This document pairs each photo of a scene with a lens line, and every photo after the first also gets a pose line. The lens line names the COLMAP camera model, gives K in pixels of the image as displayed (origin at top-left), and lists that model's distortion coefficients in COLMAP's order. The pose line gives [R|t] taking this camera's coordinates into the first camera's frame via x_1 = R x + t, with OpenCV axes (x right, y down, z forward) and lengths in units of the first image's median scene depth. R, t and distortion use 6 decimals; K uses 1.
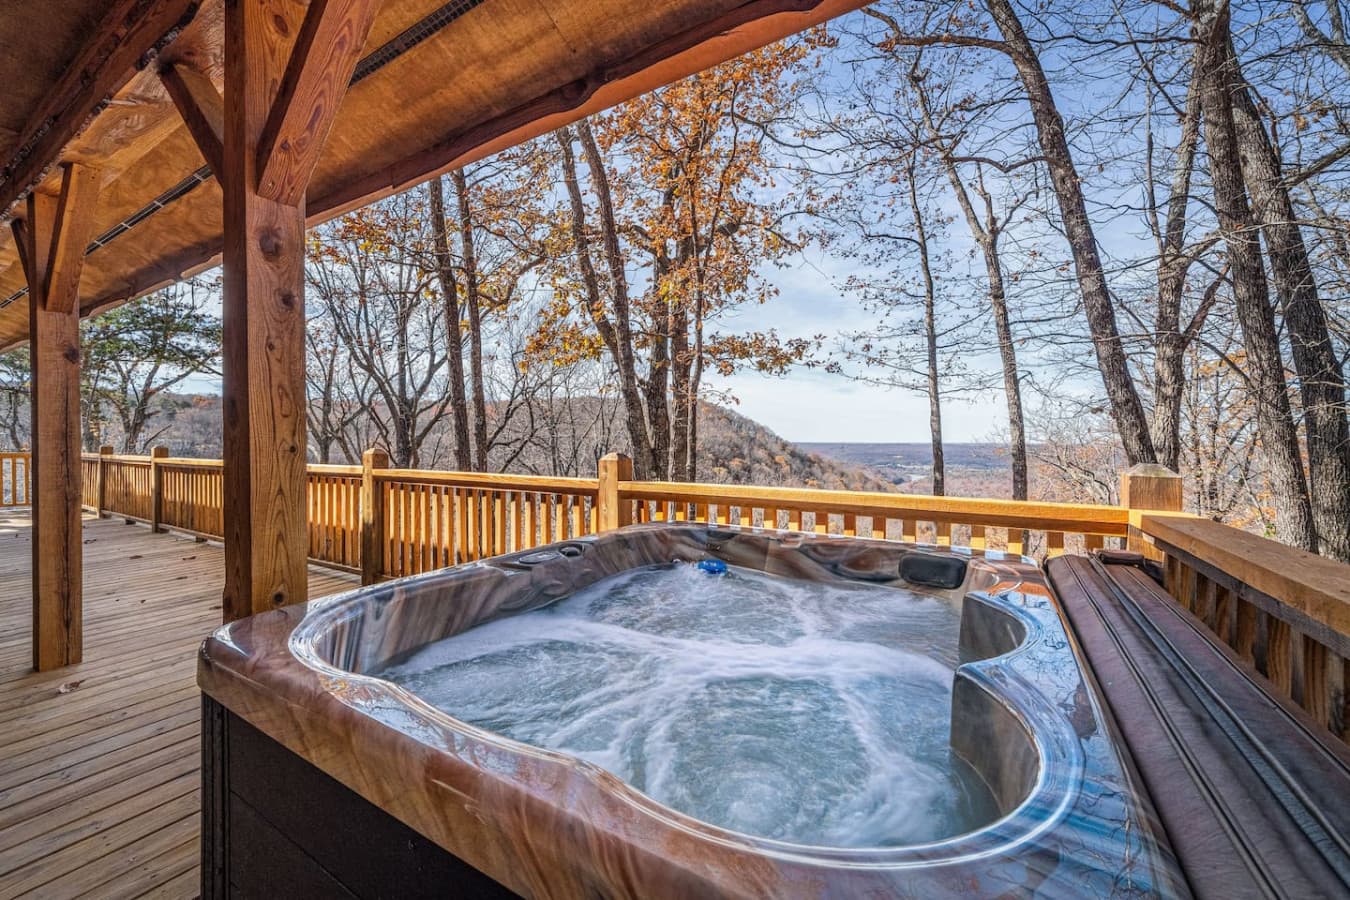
lens RADIAL K [[536.7, 0, 670.0], [0, 536.7, 443.2], [0, 0, 1]] dist [-0.002202, -0.000056]
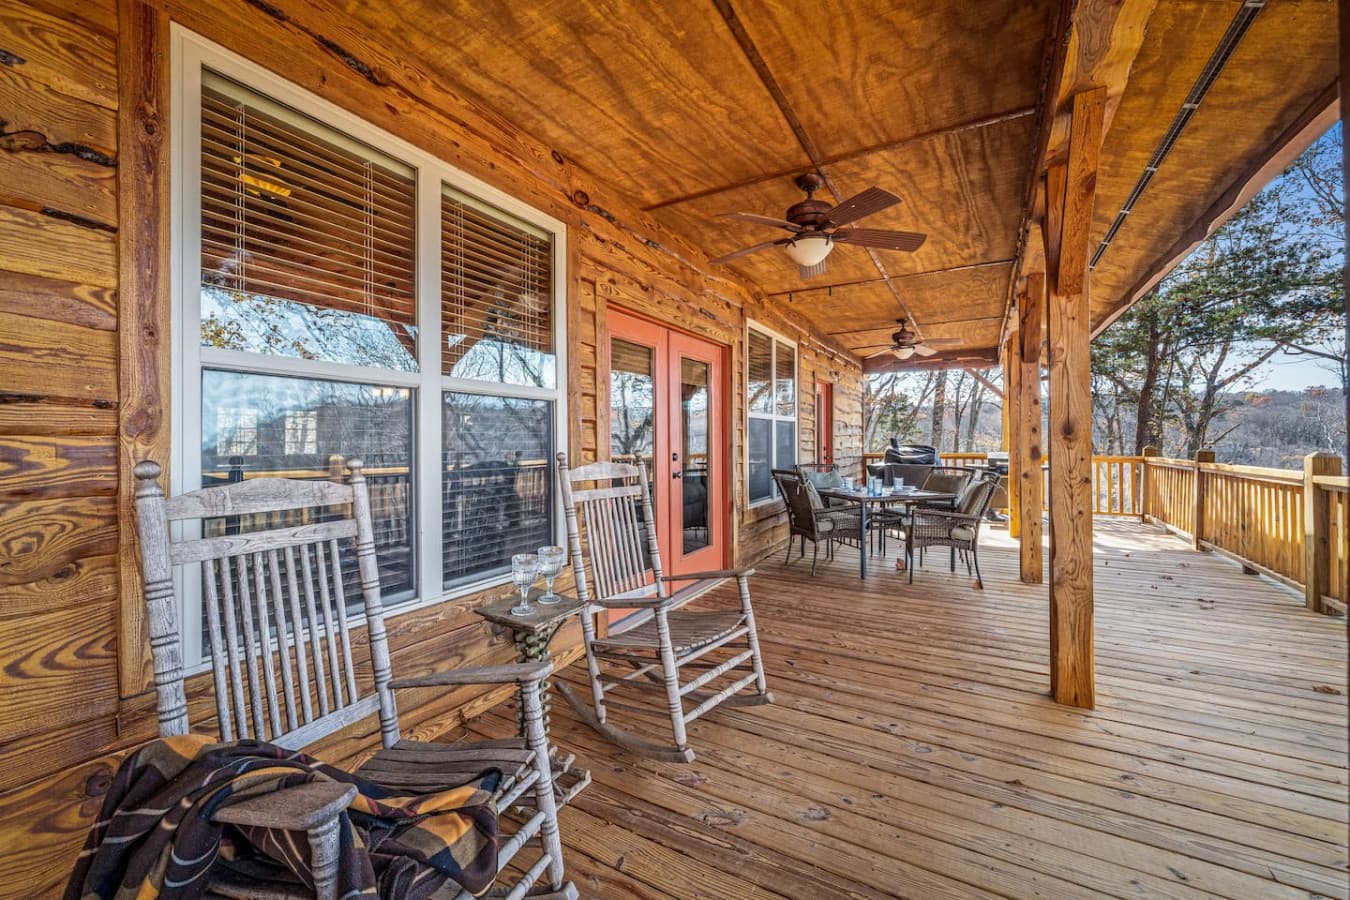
lens RADIAL K [[536.7, 0, 673.8], [0, 536.7, 444.6], [0, 0, 1]] dist [-0.002202, -0.000056]
pose [[0.028437, 0.004928, -0.999583, -0.365390], [-0.005868, 0.999971, 0.004763, -0.002095], [0.999578, 0.005730, 0.028465, 0.275347]]
